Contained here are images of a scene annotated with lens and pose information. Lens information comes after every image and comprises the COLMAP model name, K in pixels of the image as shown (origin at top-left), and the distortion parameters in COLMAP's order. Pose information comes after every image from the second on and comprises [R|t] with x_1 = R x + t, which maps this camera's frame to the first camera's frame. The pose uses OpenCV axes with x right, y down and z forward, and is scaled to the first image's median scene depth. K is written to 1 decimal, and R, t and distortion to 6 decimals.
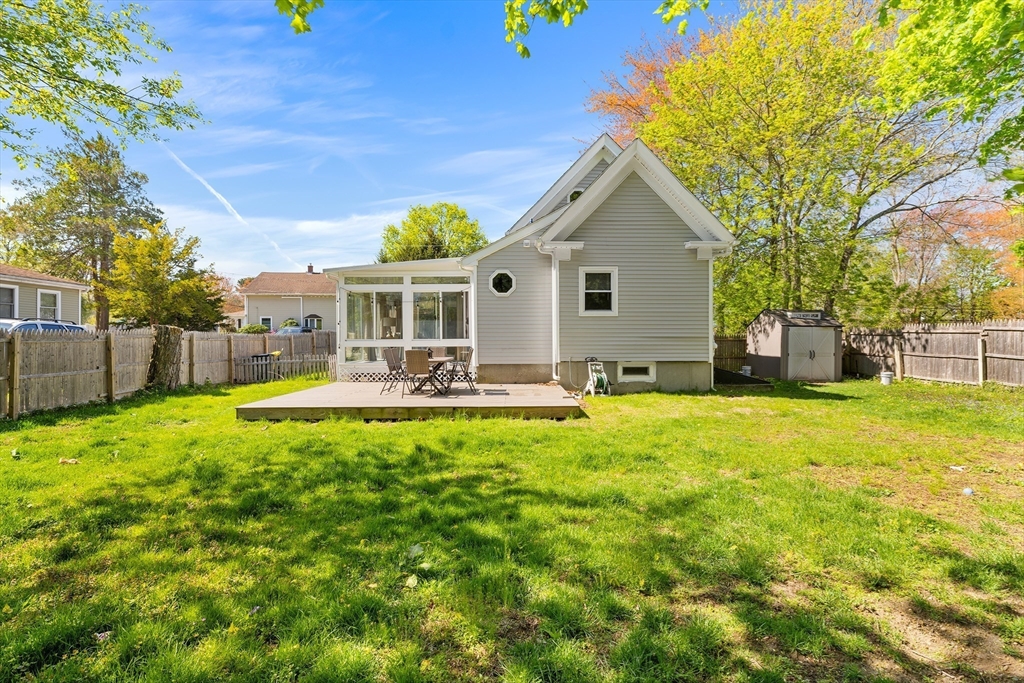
lens RADIAL K [[463.0, 0, 519.9], [0, 463.0, 341.4], [0, 0, 1]] dist [-0.001139, 0.001244]
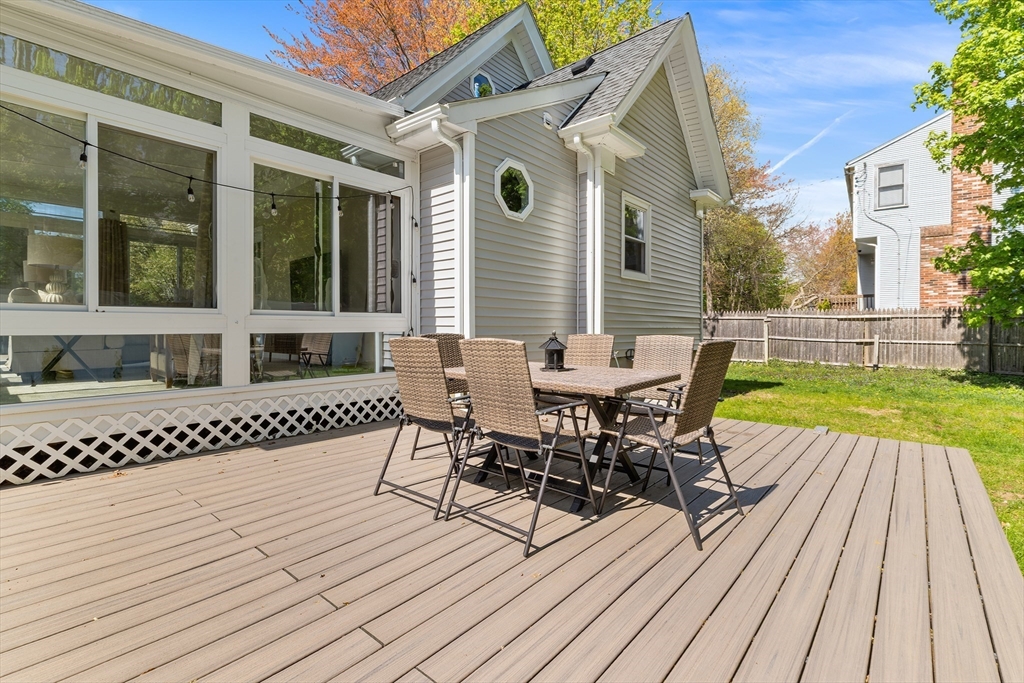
lens RADIAL K [[463.0, 0, 514.0], [0, 463.0, 330.8], [0, 0, 1]] dist [-0.001139, 0.001244]
pose [[0.657523, -0.000845, 0.753434, -0.387630], [0.001652, 0.999999, -0.000320, 0.011324], [-0.753433, 0.001455, 0.657523, 0.720939]]
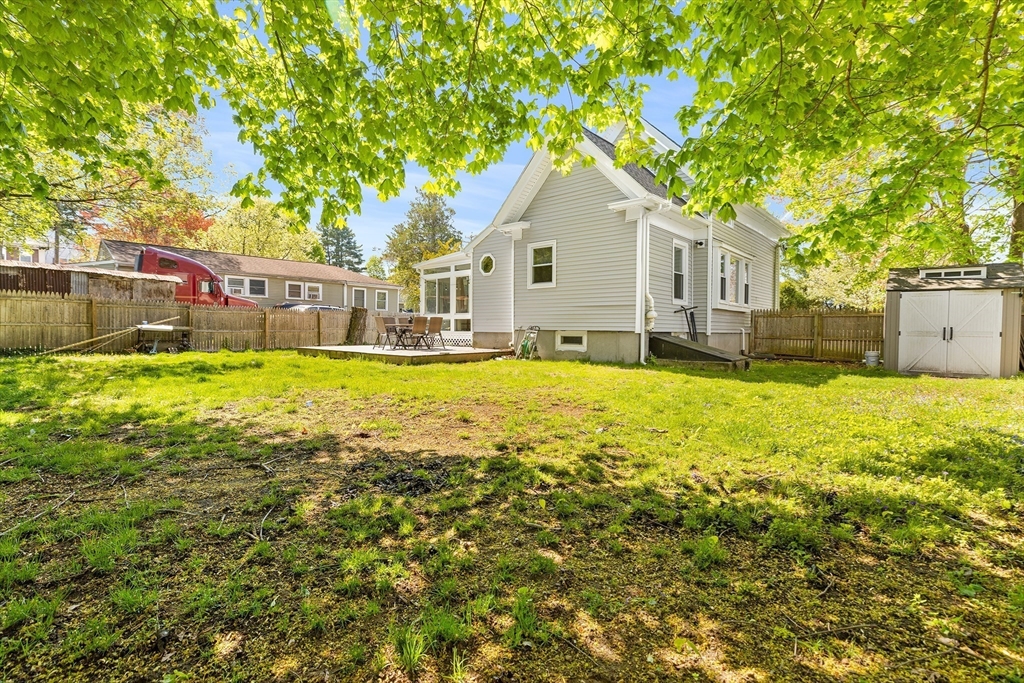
lens RADIAL K [[463.0, 0, 512.8], [0, 463.0, 338.3], [0, 0, 1]] dist [-0.001139, 0.001244]
pose [[0.737727, 0.023540, -0.674688, 0.845581], [-0.014662, 0.999715, 0.018849, 0.042767], [0.674940, -0.004013, 0.737862, 0.160983]]
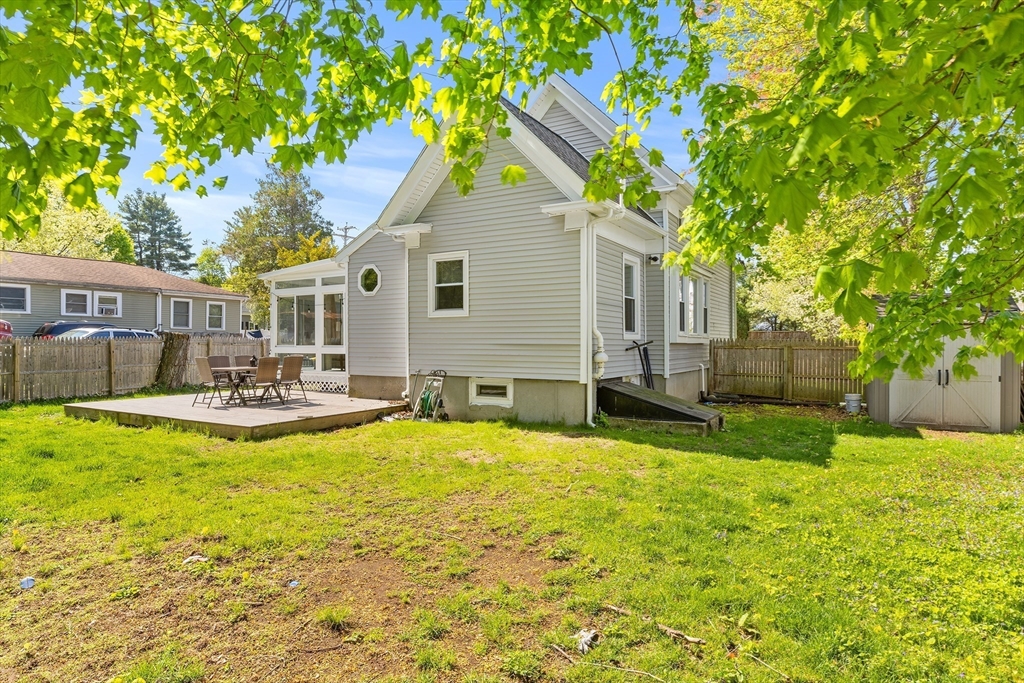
lens RADIAL K [[575.1, 0, 515.0], [0, 575.1, 342.8], [0, 0, 1]] dist [0.005101, -0.002610]
pose [[0.854928, 0.003546, -0.518735, 0.756264], [-0.005639, 0.999981, -0.002457, -0.009966], [0.518716, 0.005026, 0.854932, 0.241990]]
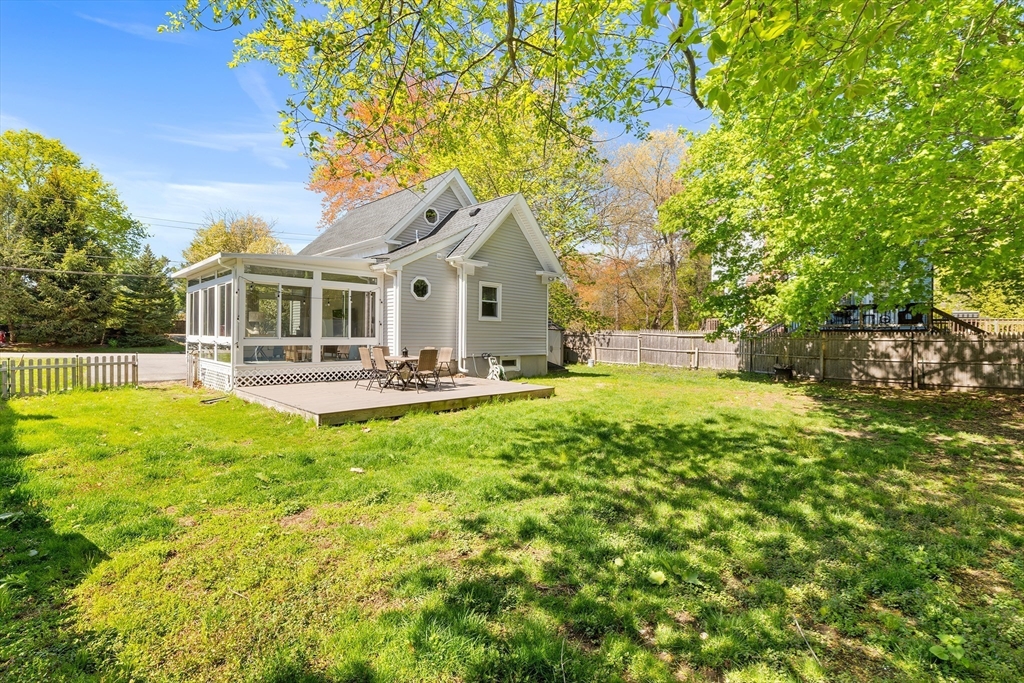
lens RADIAL K [[463.0, 0, 506.9], [0, 463.0, 331.9], [0, 0, 1]] dist [-0.001139, 0.001244]
pose [[0.715355, 0.015091, 0.698599, -0.686843], [-0.009190, 0.999883, -0.012189, -0.008897], [-0.698701, 0.002299, 0.715410, 0.053713]]
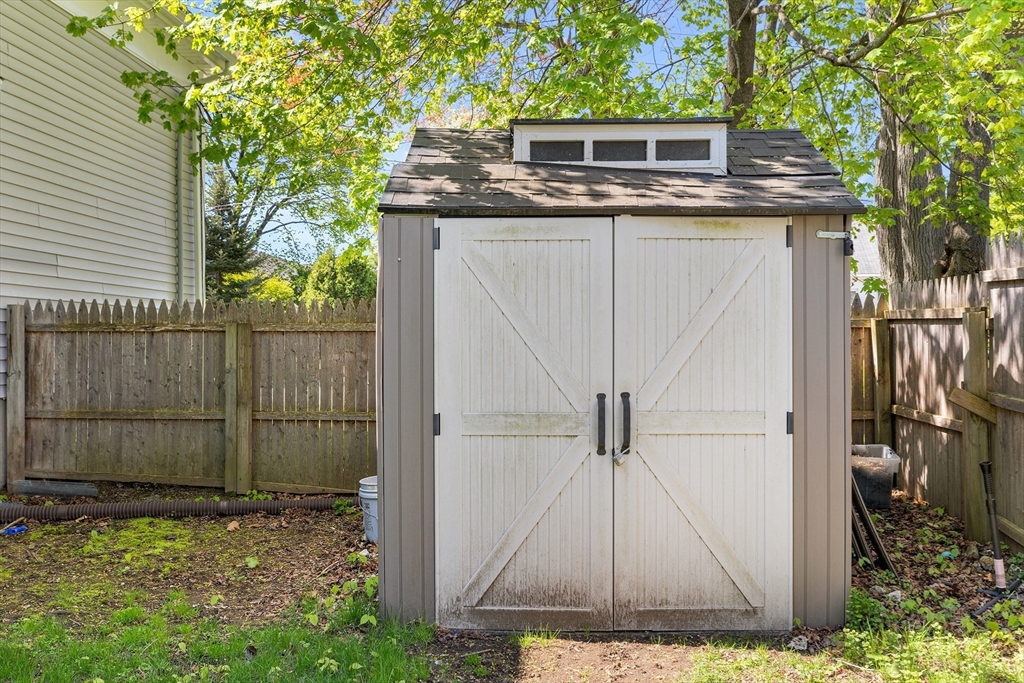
lens RADIAL K [[886.4, 0, 512.1], [0, 886.4, 341.1], [0, 0, 1]] dist [0.001998, -0.000424]
pose [[0.997477, -0.003641, -0.070900, 0.846511], [0.003128, 0.999968, -0.007353, 0.008302], [0.070925, 0.007113, 0.997456, 1.007863]]
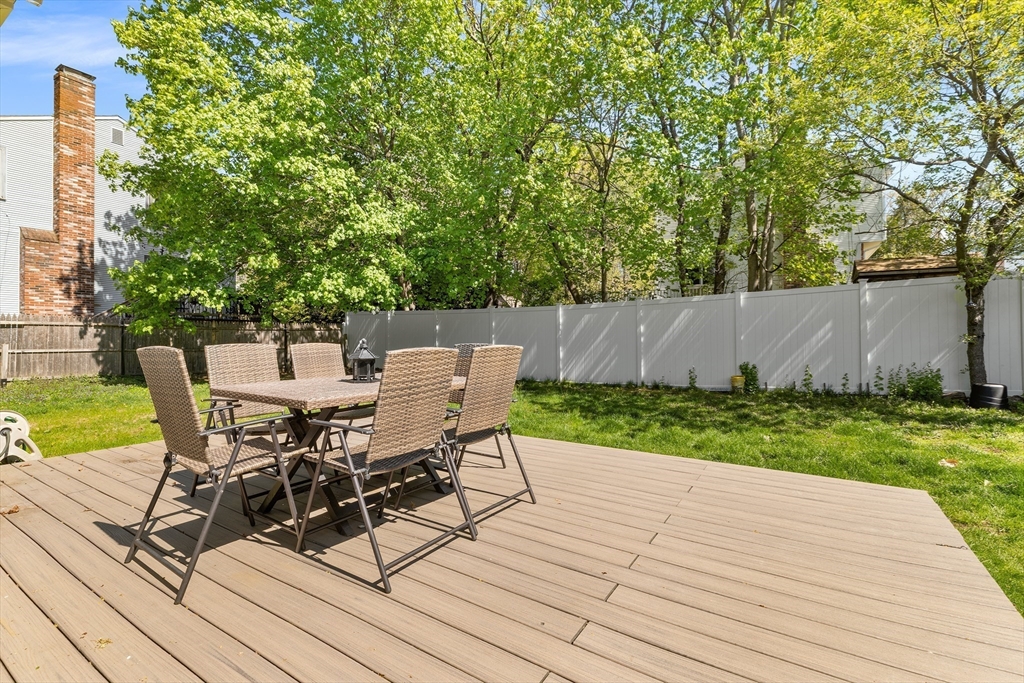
lens RADIAL K [[463.0, 0, 510.9], [0, 463.0, 340.6], [0, 0, 1]] dist [-0.001139, 0.001244]
pose [[-0.837830, -0.002167, 0.545927, -0.374006], [0.001339, 0.999981, 0.006023, 0.010775], [-0.545929, 0.005777, -0.837811, 1.029064]]
